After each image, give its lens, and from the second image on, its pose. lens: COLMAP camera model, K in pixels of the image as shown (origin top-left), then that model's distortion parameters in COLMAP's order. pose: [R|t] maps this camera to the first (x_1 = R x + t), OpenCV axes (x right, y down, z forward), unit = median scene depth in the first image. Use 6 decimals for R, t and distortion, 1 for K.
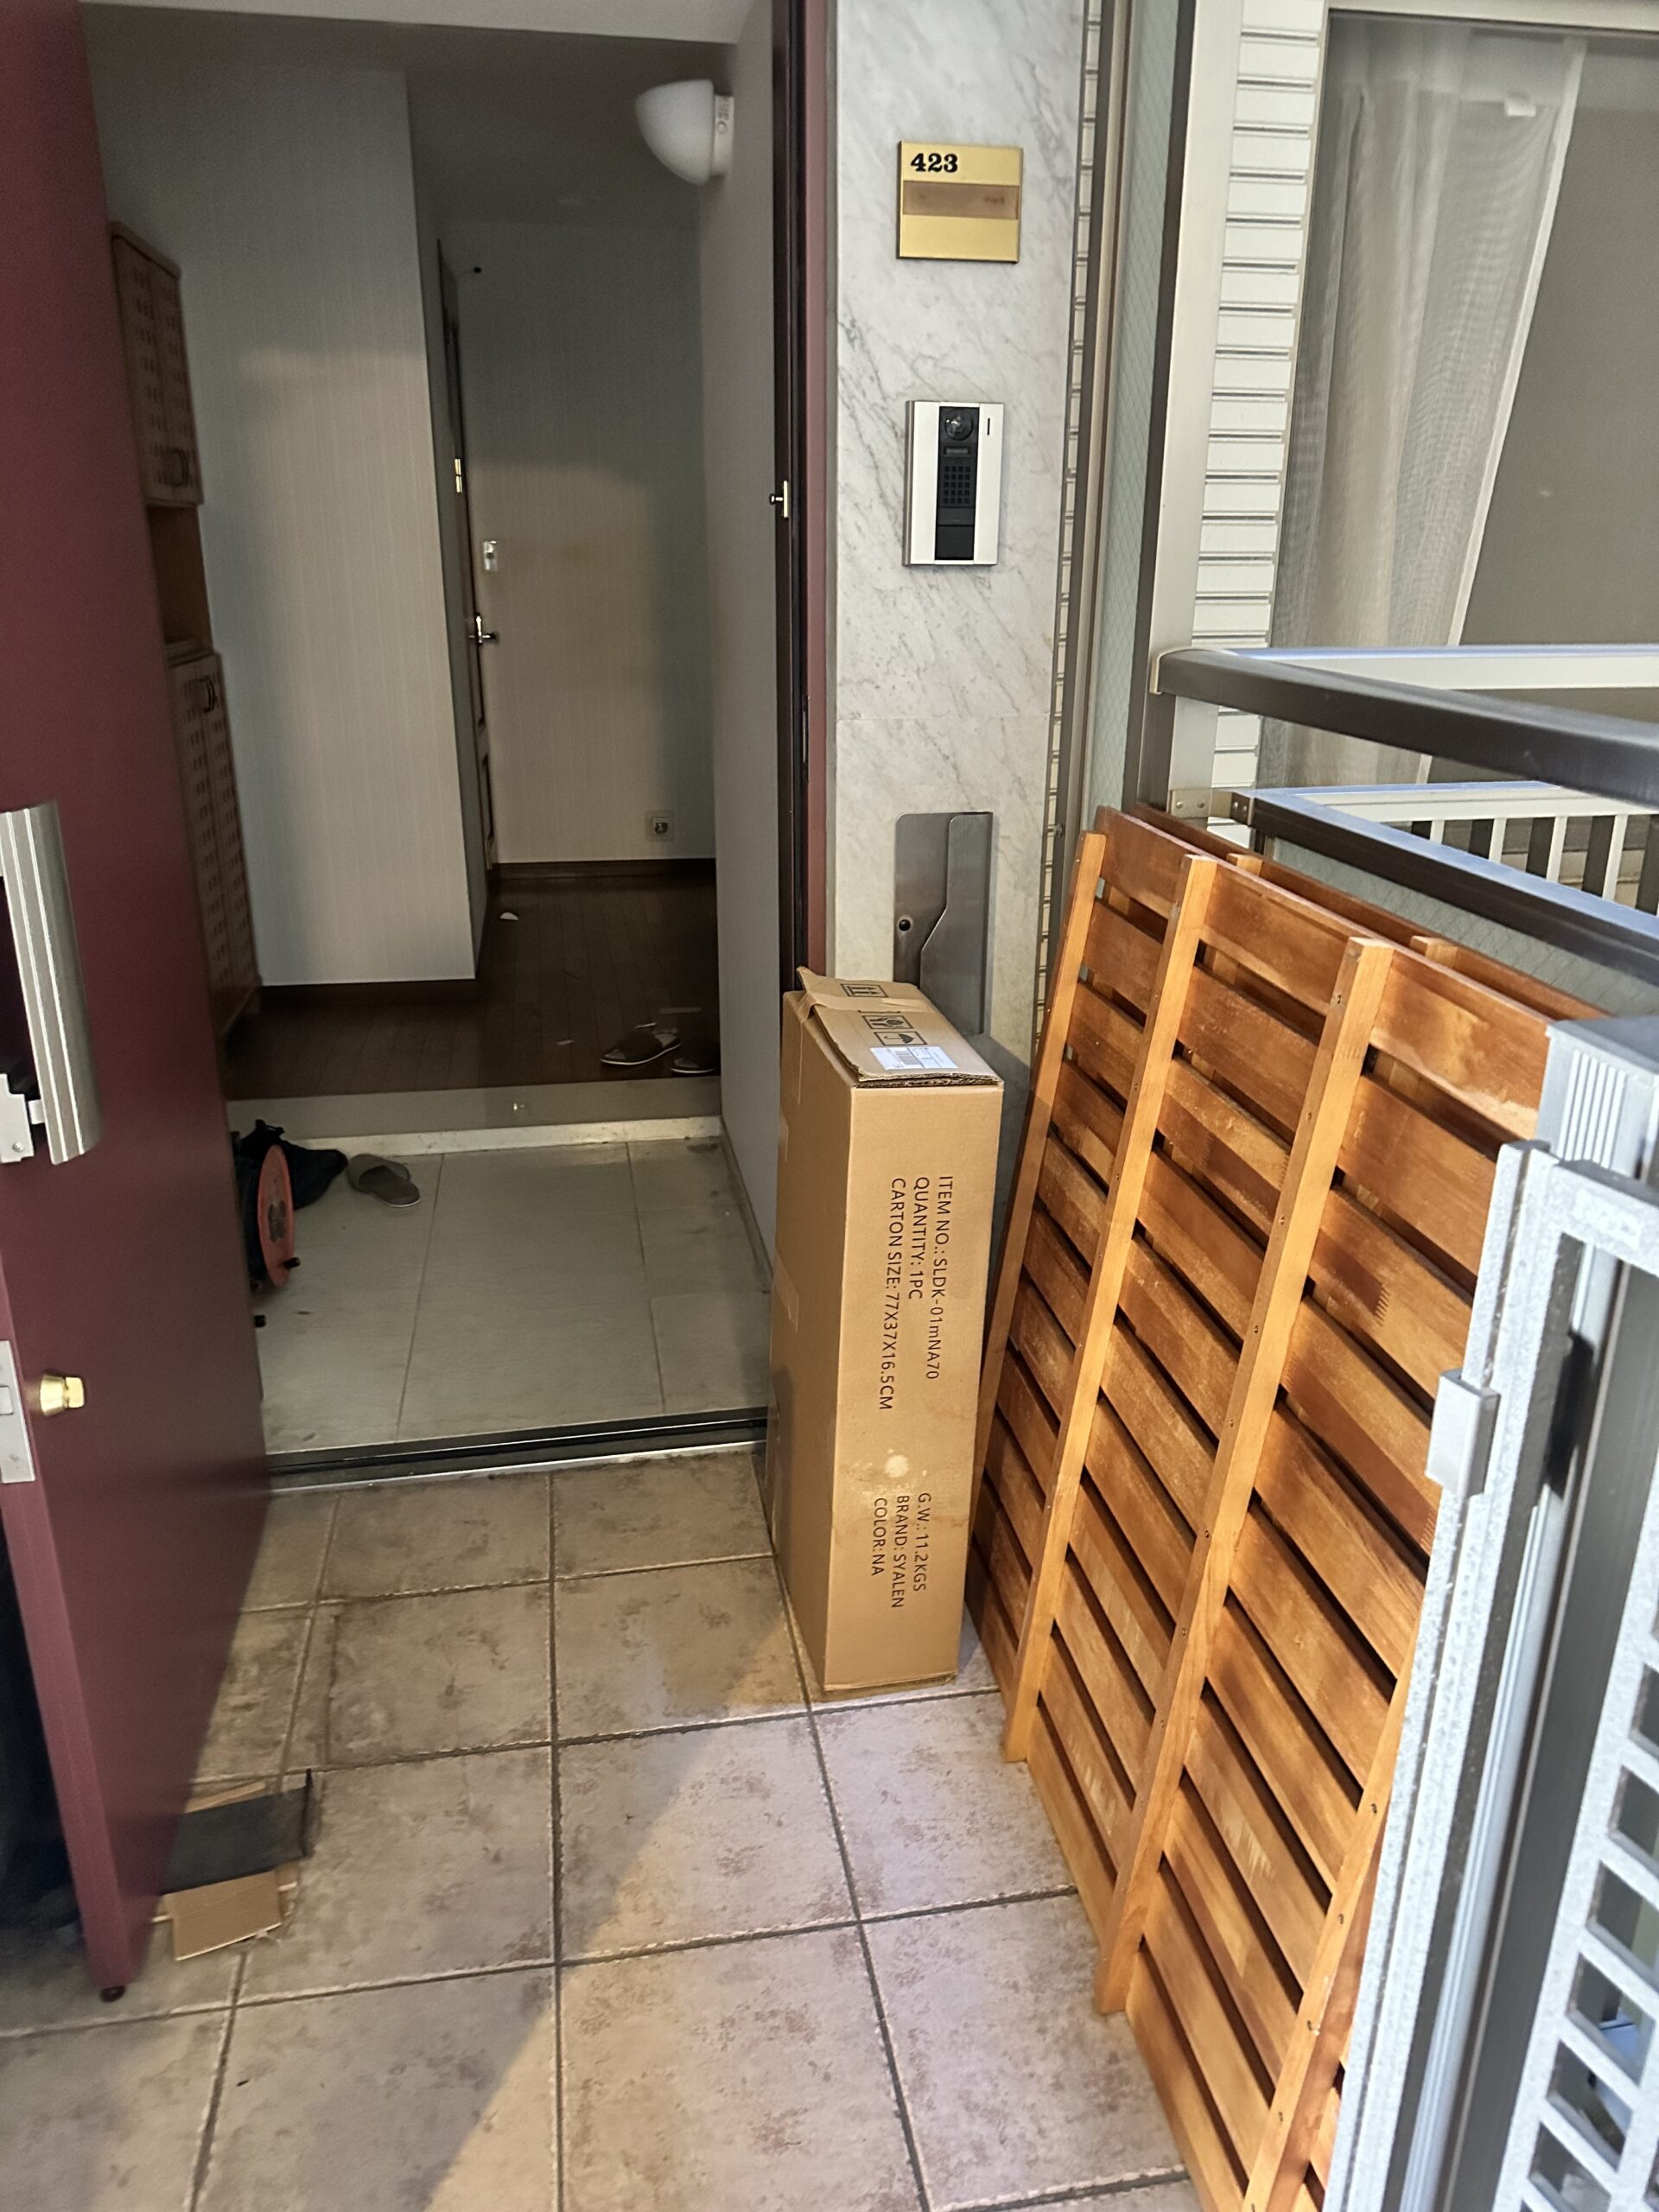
lens RADIAL K [[1548.6, 0, 829.5], [0, 1548.6, 1106.0], [0, 0, 1]] dist [-0.002312, -0.036882]
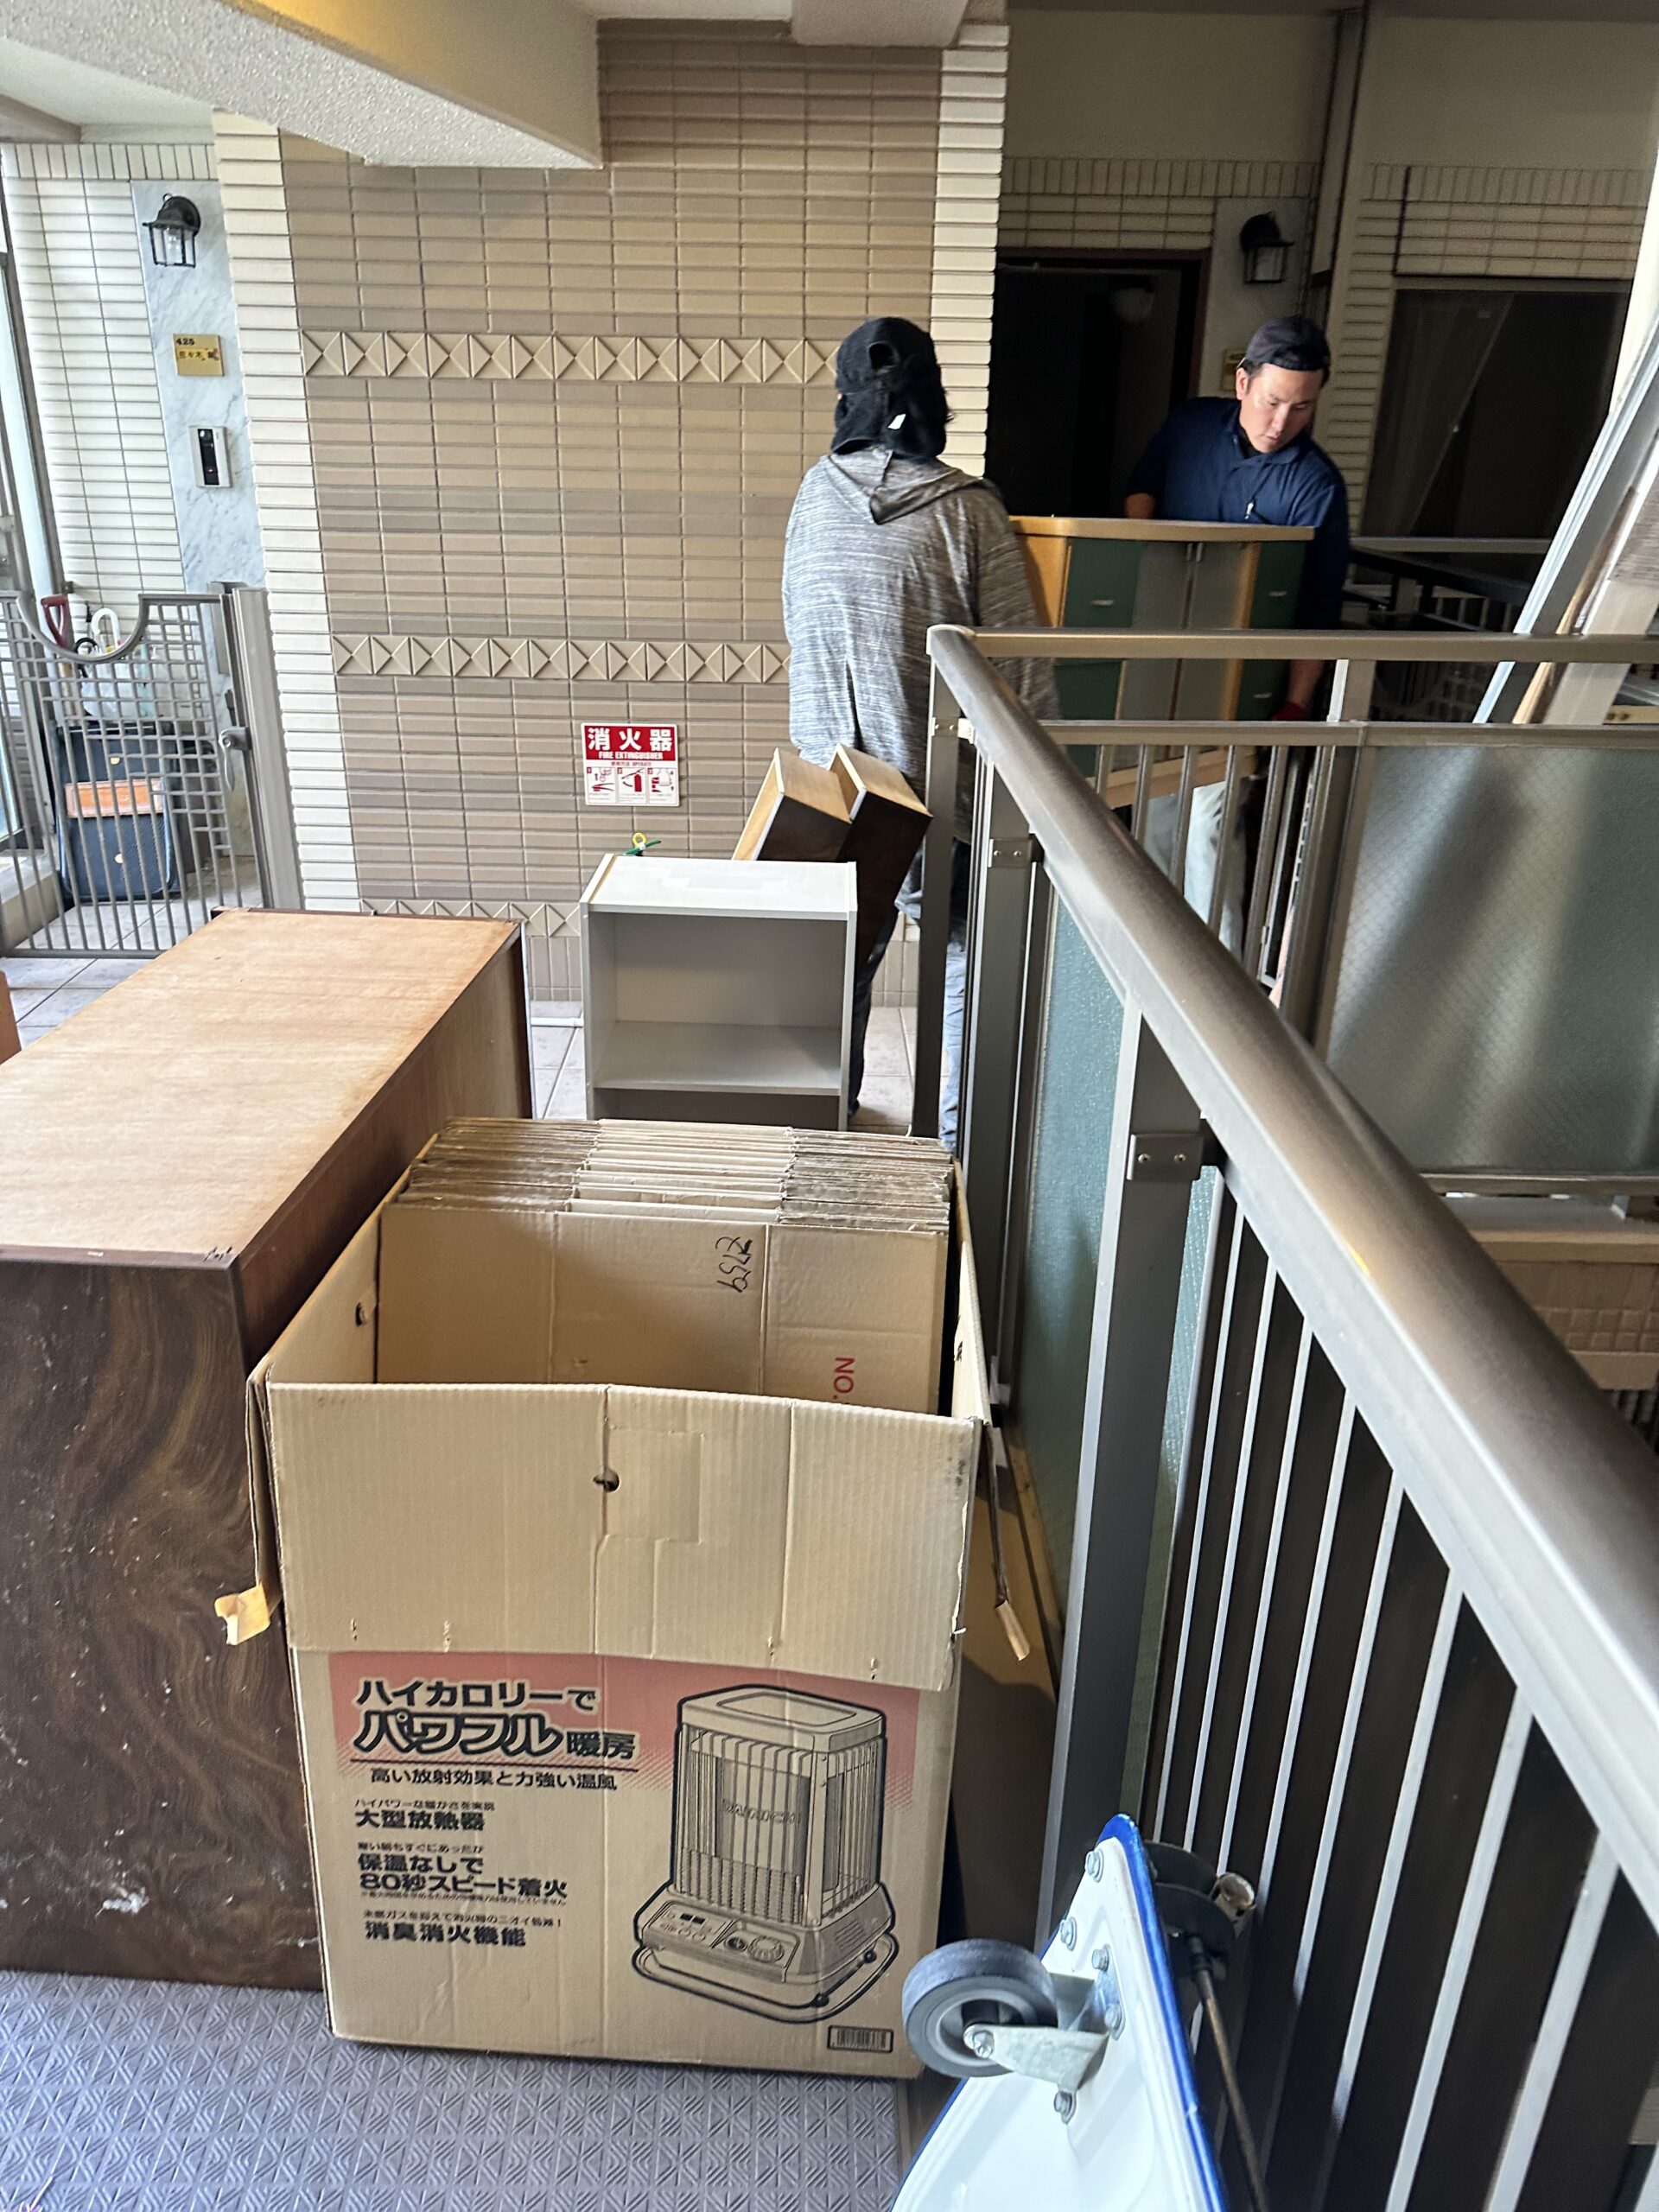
lens RADIAL K [[1559.1, 0, 800.0], [0, 1559.1, 1115.8], [0, 0, 1]] dist [0.068895, -0.120181]
pose [[0.983670, 0.075165, -0.163532, -0.146084], [-0.065117, 0.995695, 0.065970, 0.639697], [0.167787, -0.054244, 0.984330, -2.076217]]
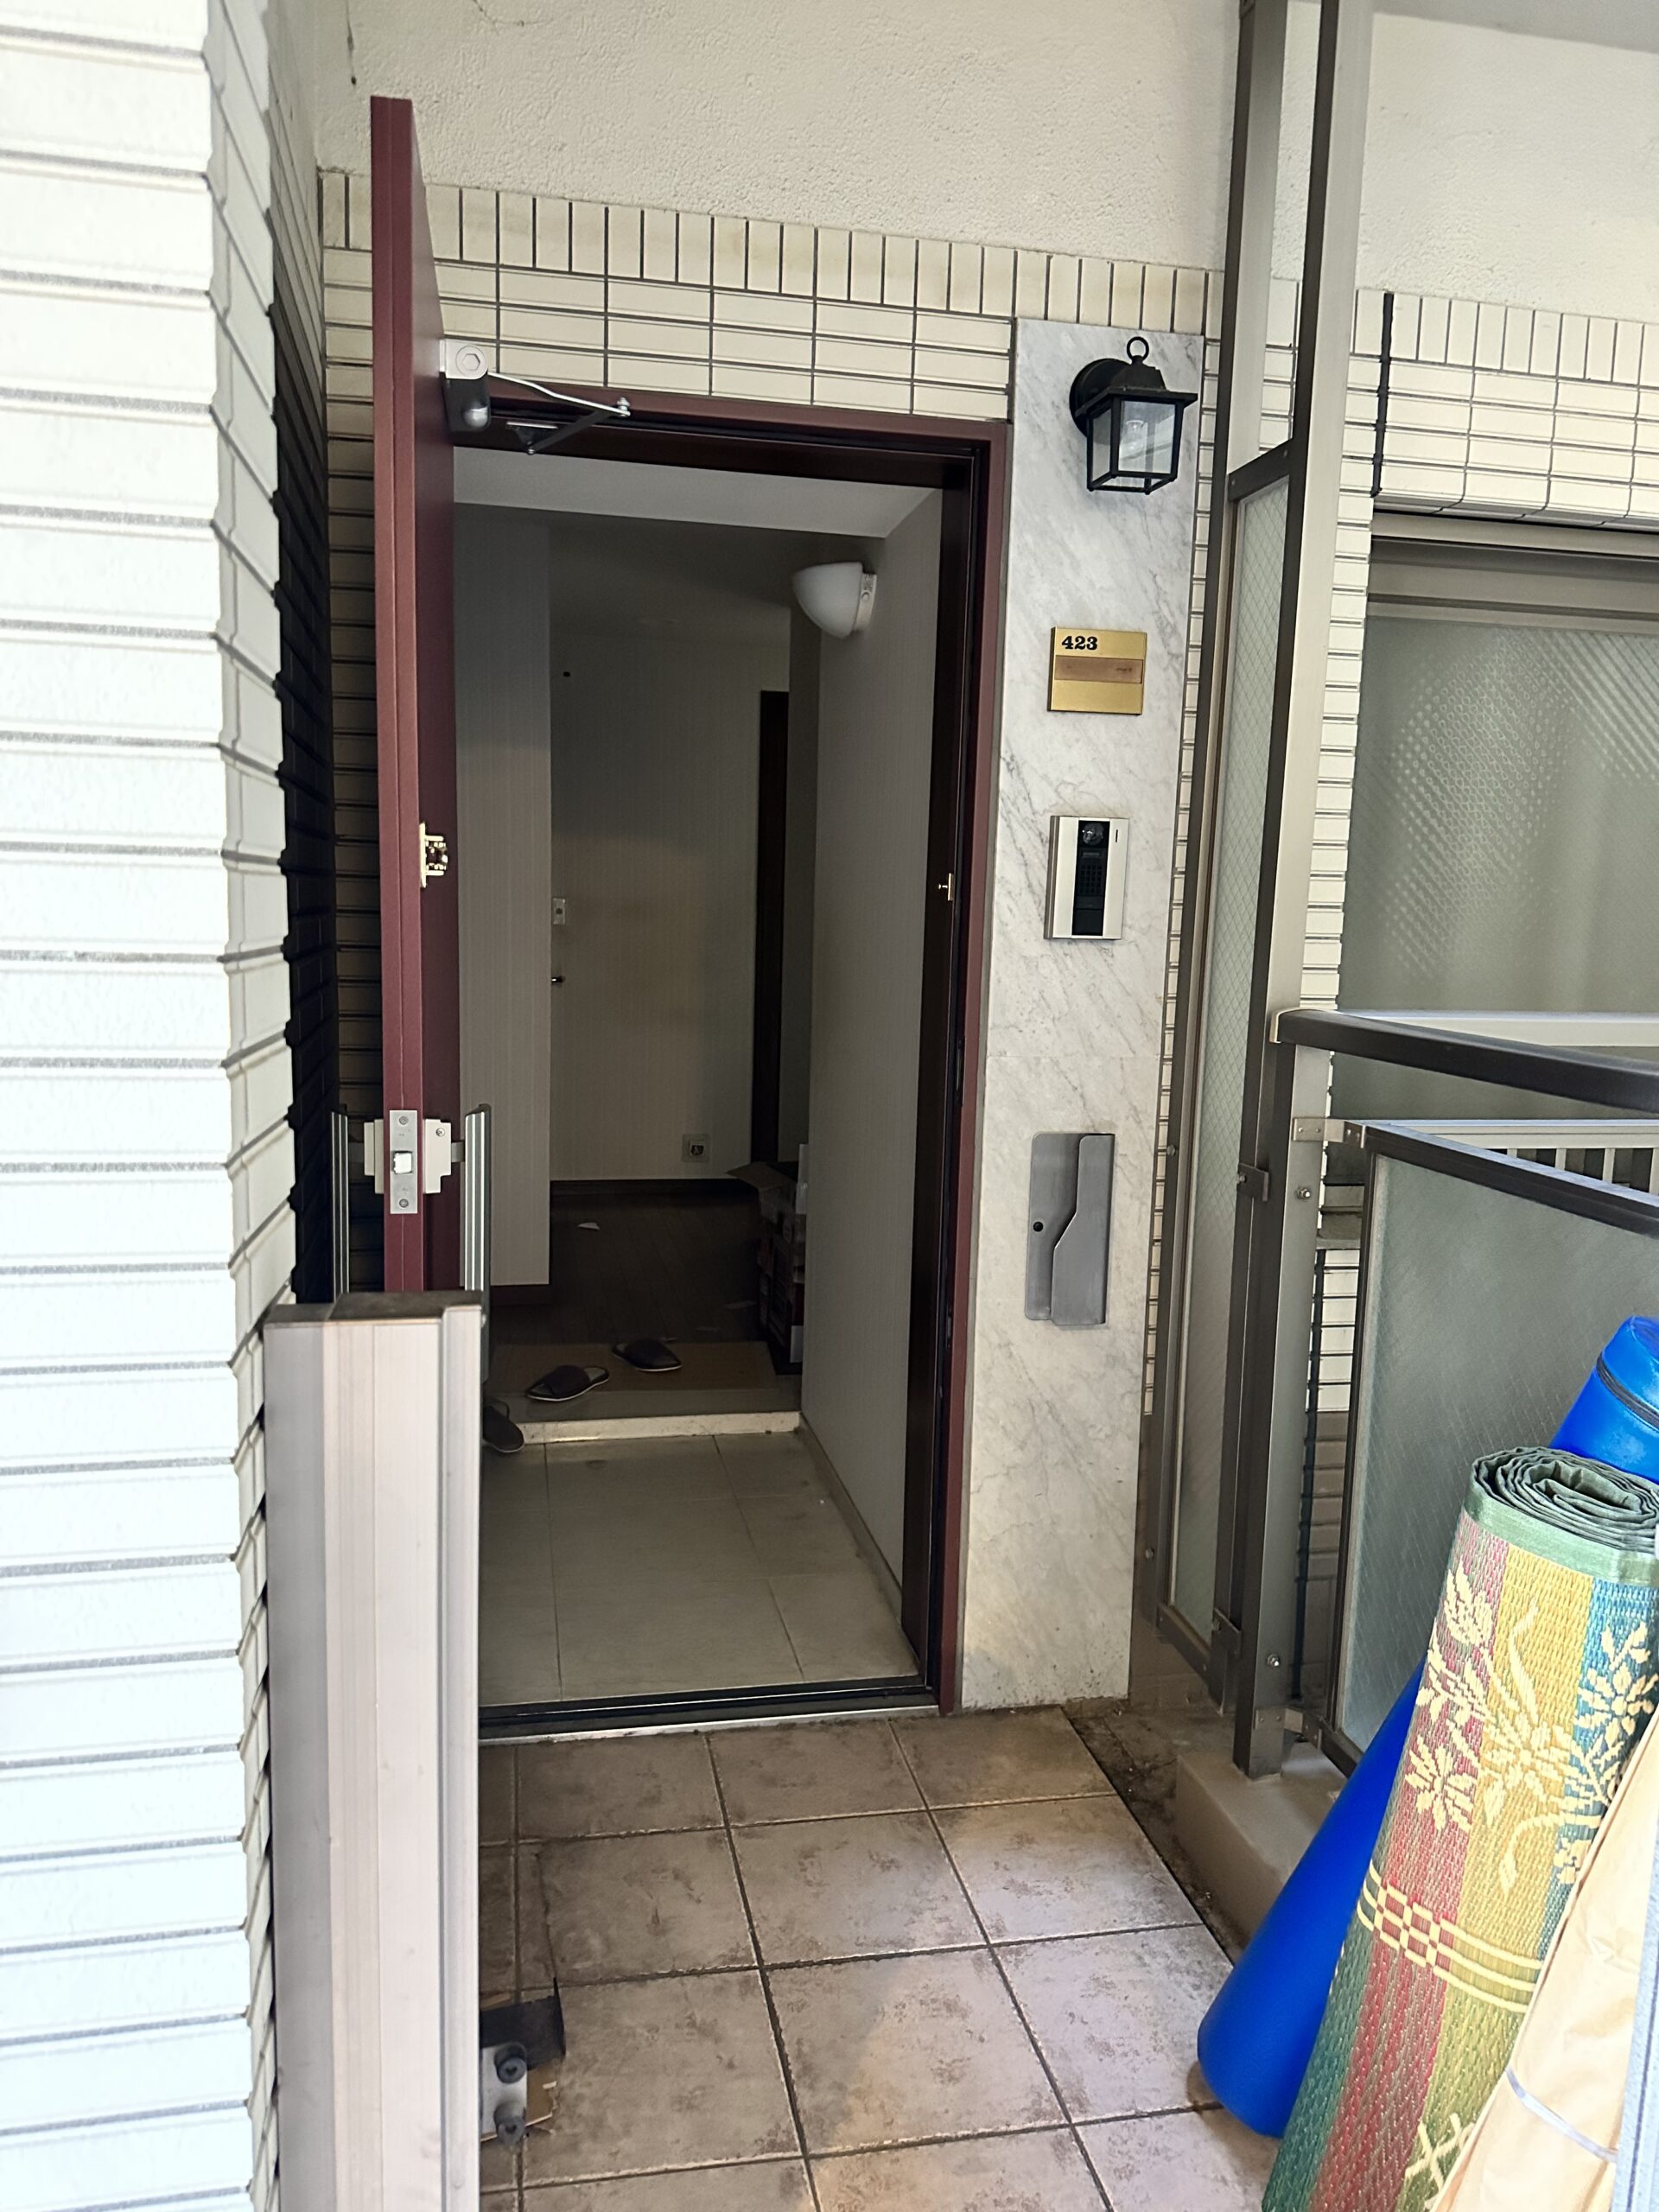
lens RADIAL K [[1524.6, 0, 794.8], [0, 1524.6, 1126.0], [0, 0, 1]] dist [-0.026282, -0.001972]
pose [[0.999851, 0.016933, -0.003388, -0.162677], [-0.017268, 0.980080, -0.197849, 0.039793], [-0.000030, 0.197878, 0.980227, -0.170191]]
